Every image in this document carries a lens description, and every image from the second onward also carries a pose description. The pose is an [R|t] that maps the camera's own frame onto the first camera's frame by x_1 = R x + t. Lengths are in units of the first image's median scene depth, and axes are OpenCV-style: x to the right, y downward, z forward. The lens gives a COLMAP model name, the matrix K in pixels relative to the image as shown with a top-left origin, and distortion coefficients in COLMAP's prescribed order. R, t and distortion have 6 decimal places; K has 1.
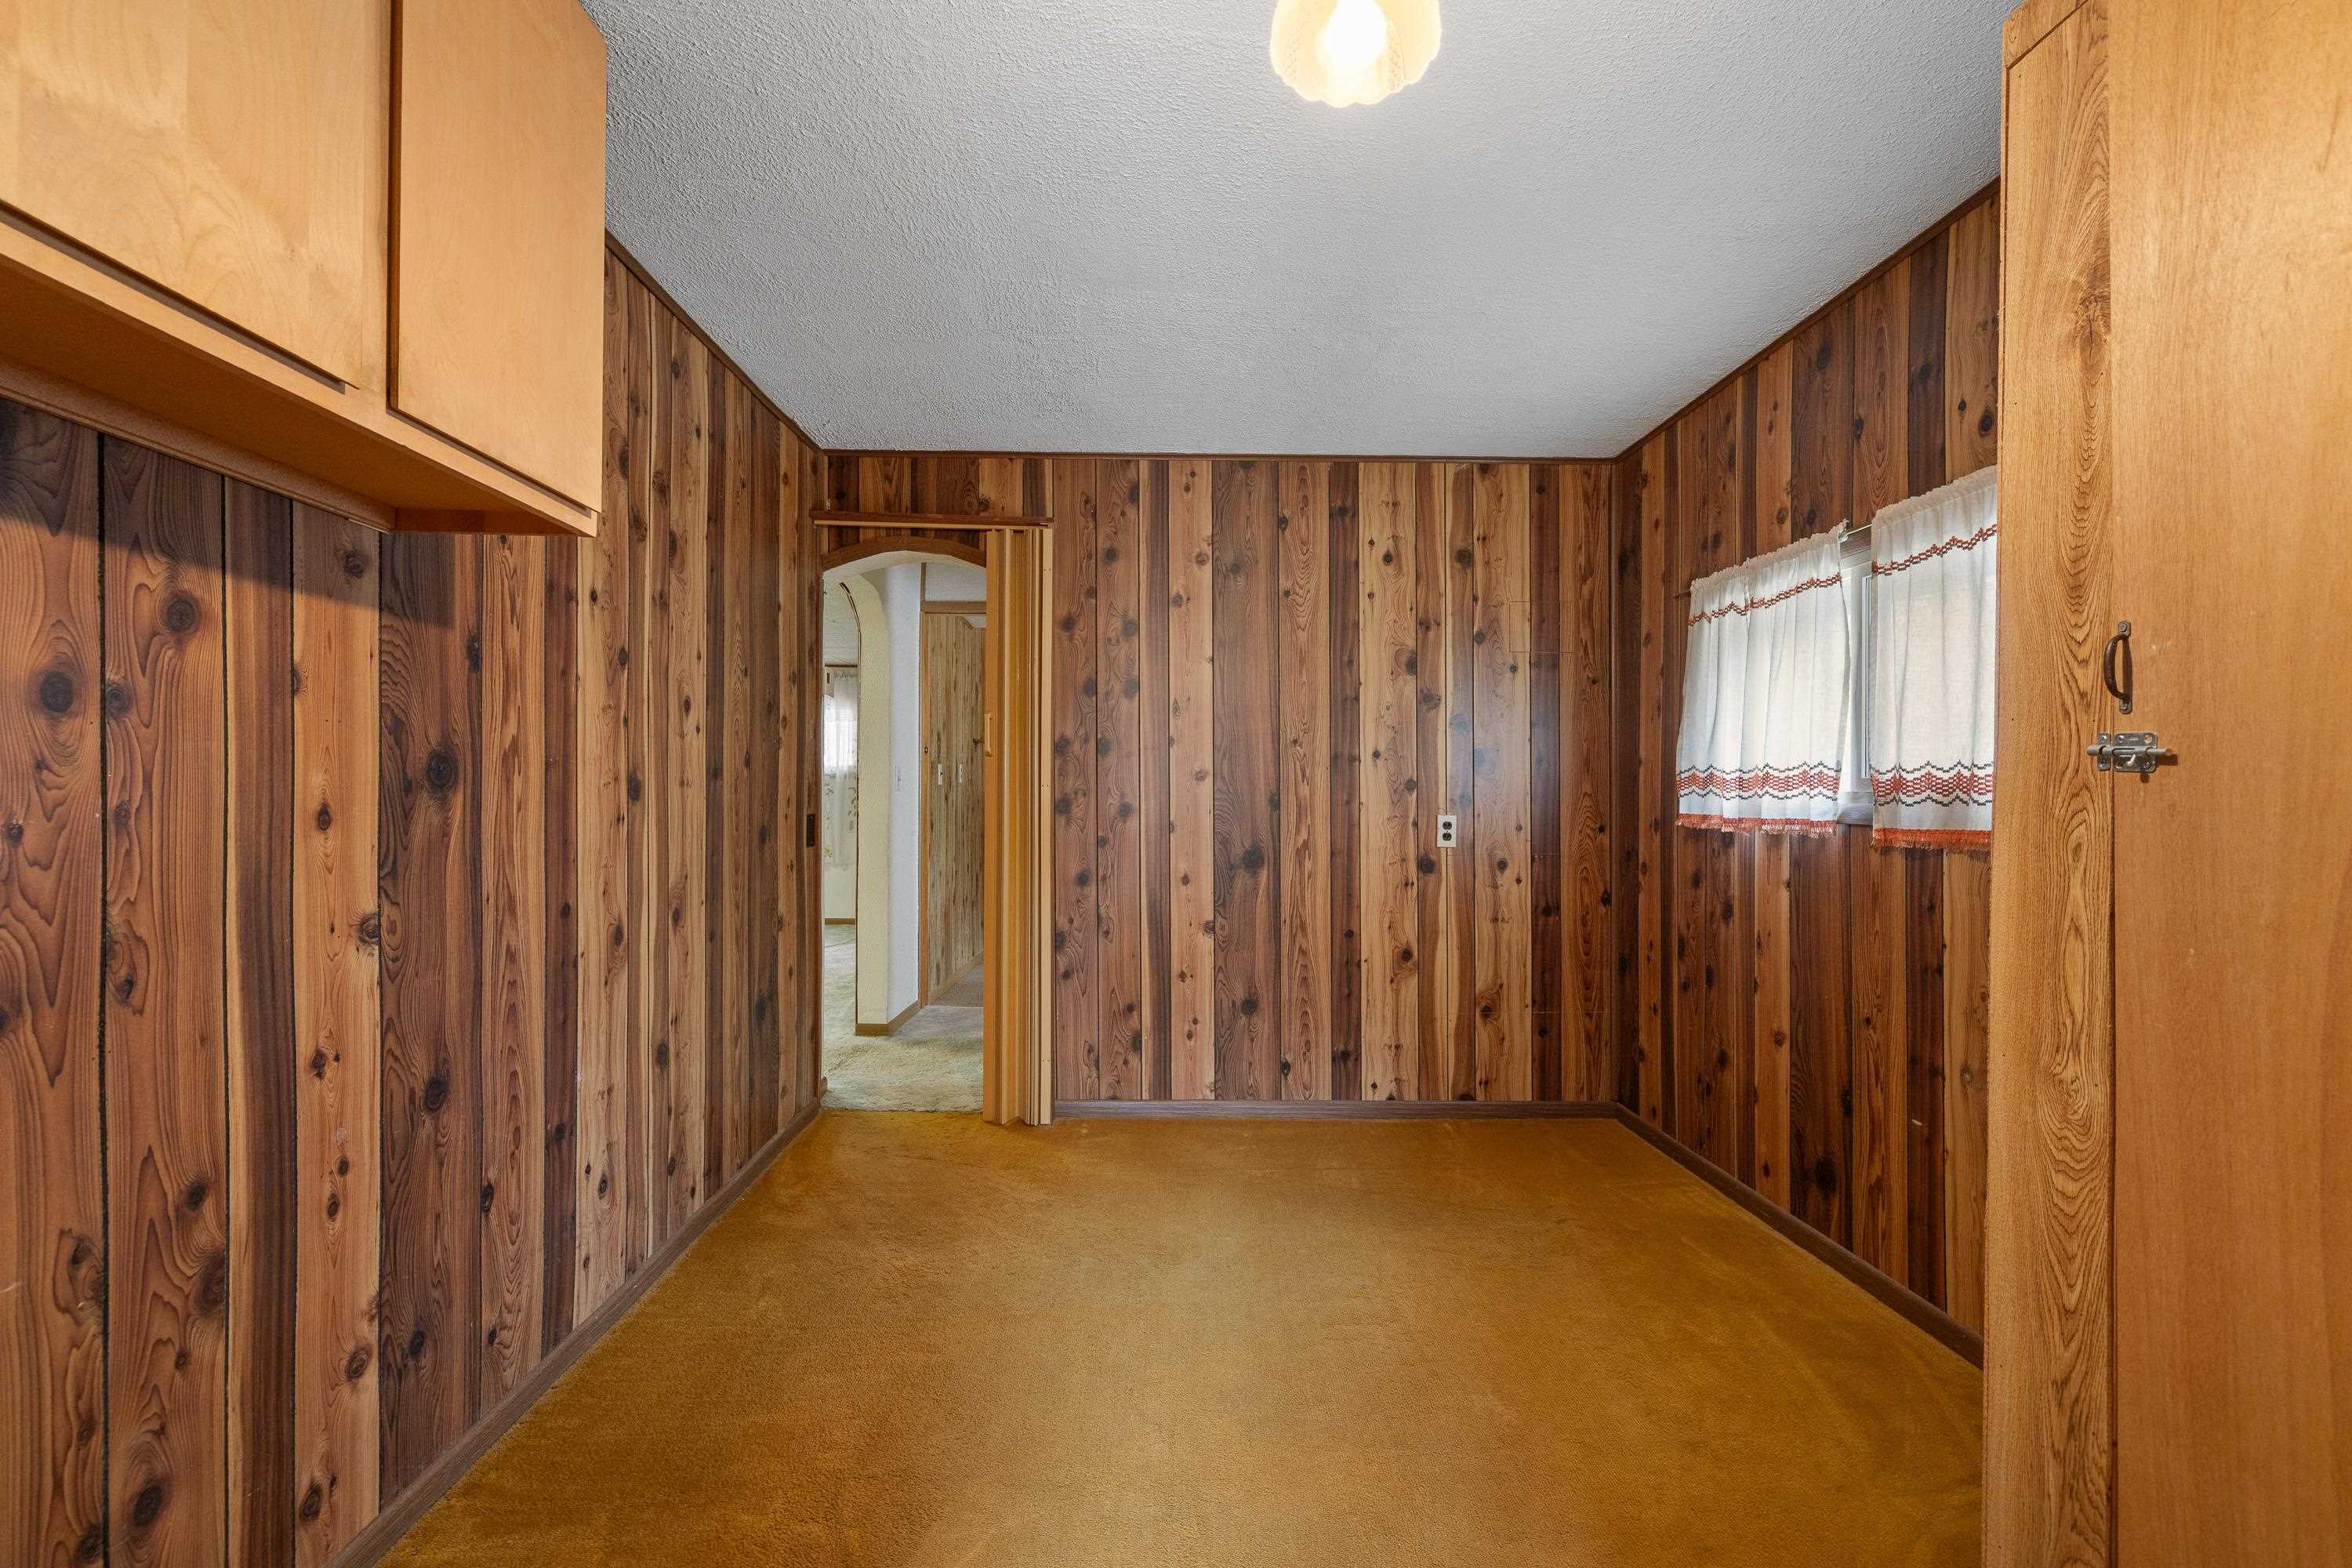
lens RADIAL K [[1028.8, 0, 1174.8], [0, 1028.8, 796.3], [0, 0, 1]] dist [-0.012981, -0.000190]
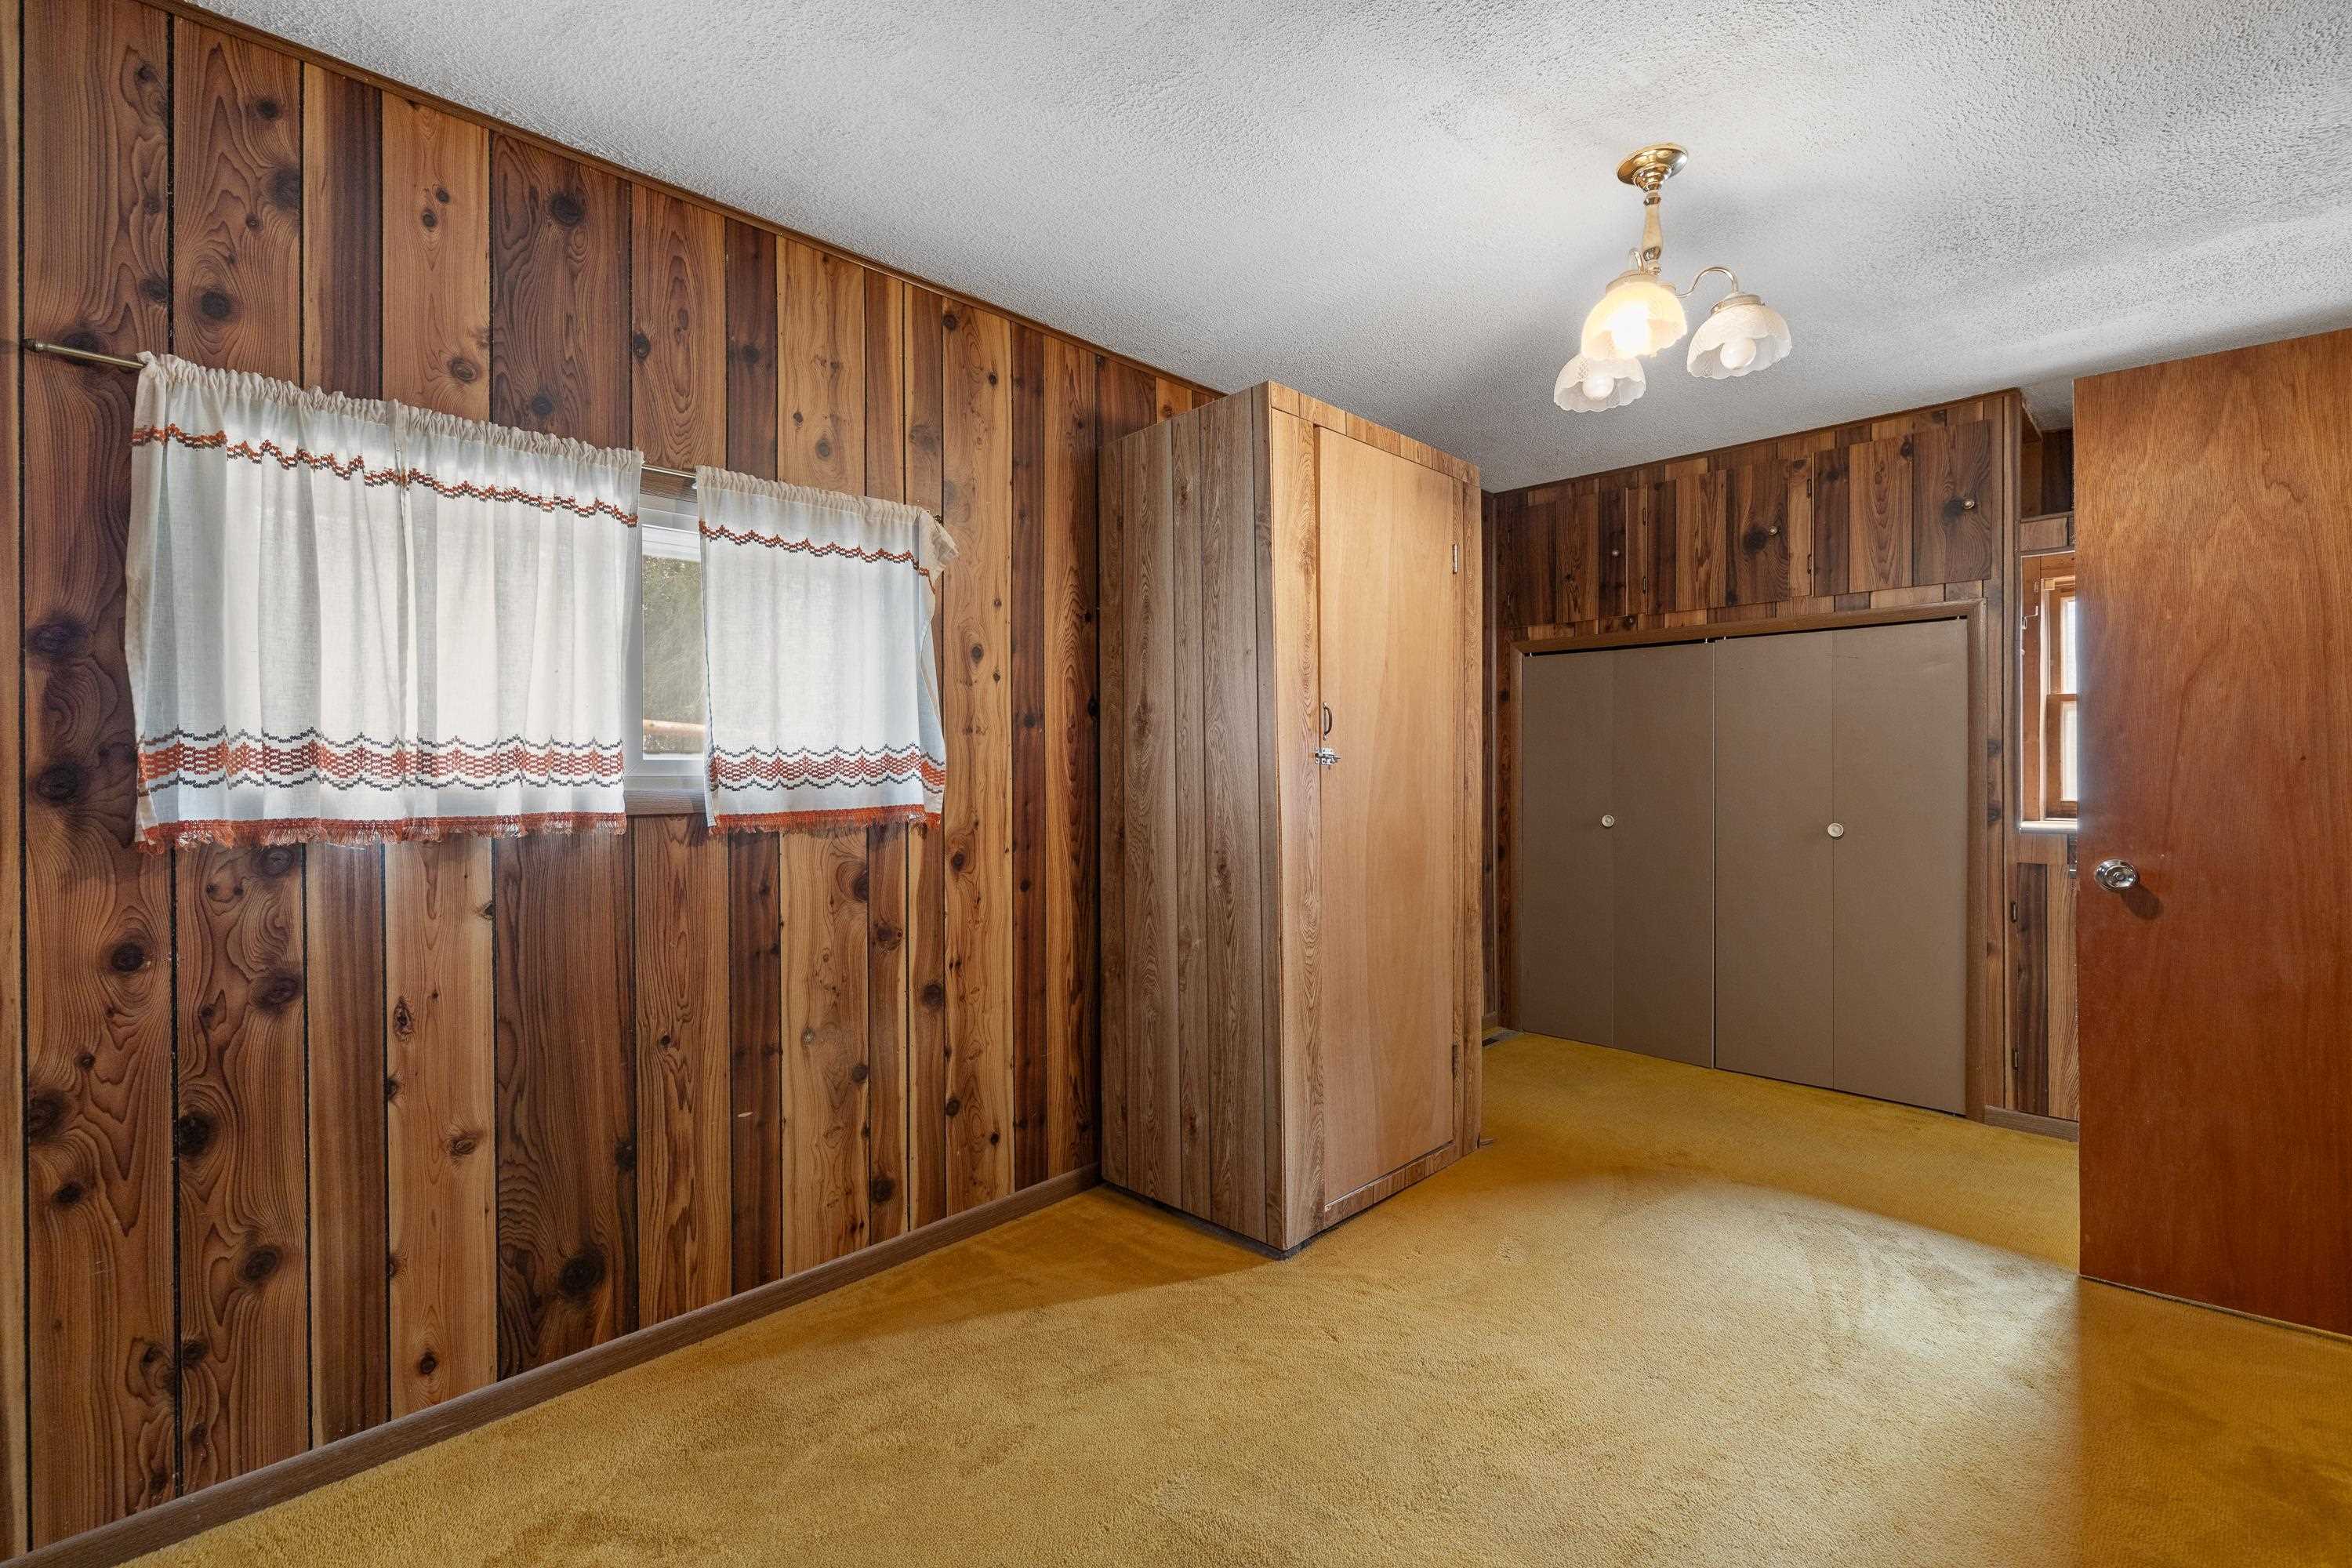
lens RADIAL K [[1028.8, 0, 1172.9], [0, 1028.8, 767.6], [0, 0, 1]] dist [-0.012981, -0.000190]
pose [[-0.689719, 0.009884, 0.724009, -0.226266], [0.008614, 0.999948, -0.005446, -0.002612], [-0.724026, 0.002481, -0.689769, 1.168017]]
